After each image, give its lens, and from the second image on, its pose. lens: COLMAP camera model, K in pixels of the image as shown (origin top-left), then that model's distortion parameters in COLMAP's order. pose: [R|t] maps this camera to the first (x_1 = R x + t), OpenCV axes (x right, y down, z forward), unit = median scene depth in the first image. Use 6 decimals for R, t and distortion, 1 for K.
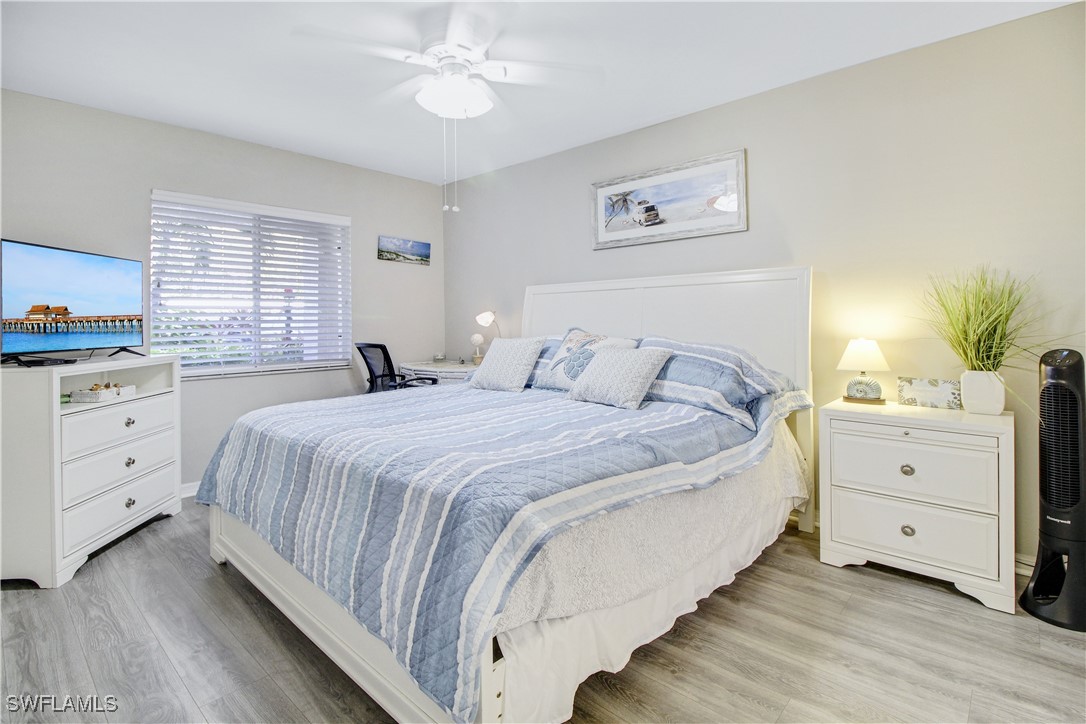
lens RADIAL K [[494.2, 0, 514.5], [0, 494.2, 294.4], [0, 0, 1]] dist [-0.010780, -0.001698]
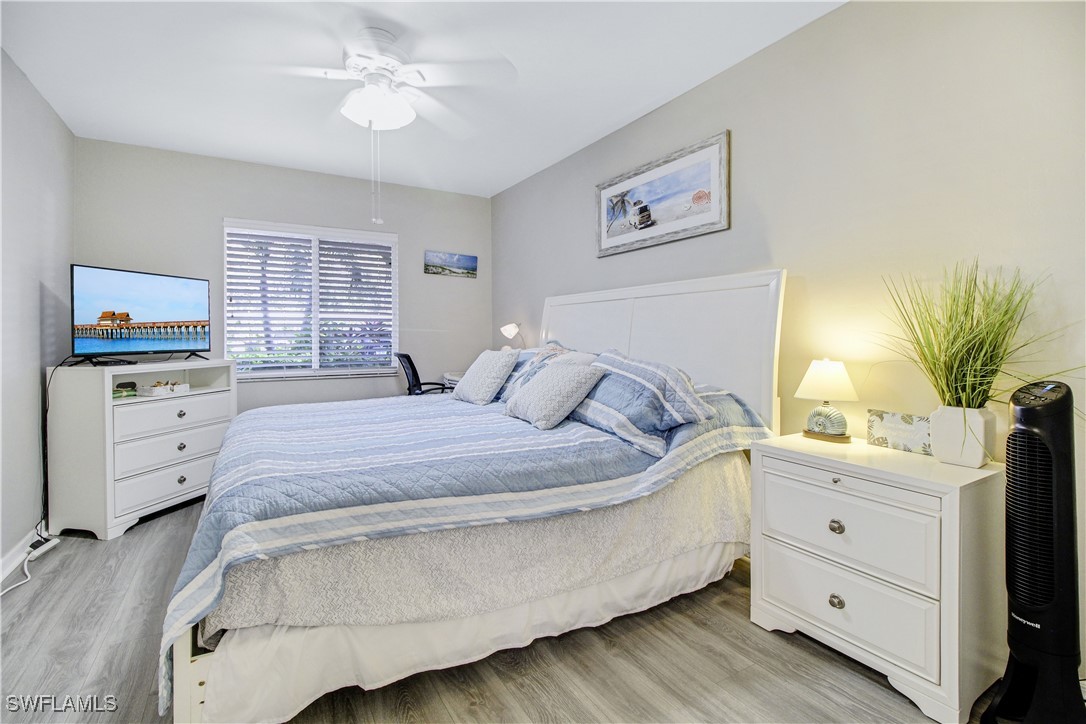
lens RADIAL K [[494.2, 0, 568.6], [0, 494.2, 333.8], [0, 0, 1]] dist [-0.010780, -0.001698]
pose [[0.963443, 0.010297, -0.267715, 0.510993], [0.004245, 0.998549, 0.053682, 0.003820], [0.267880, -0.052856, 0.962001, 0.120028]]
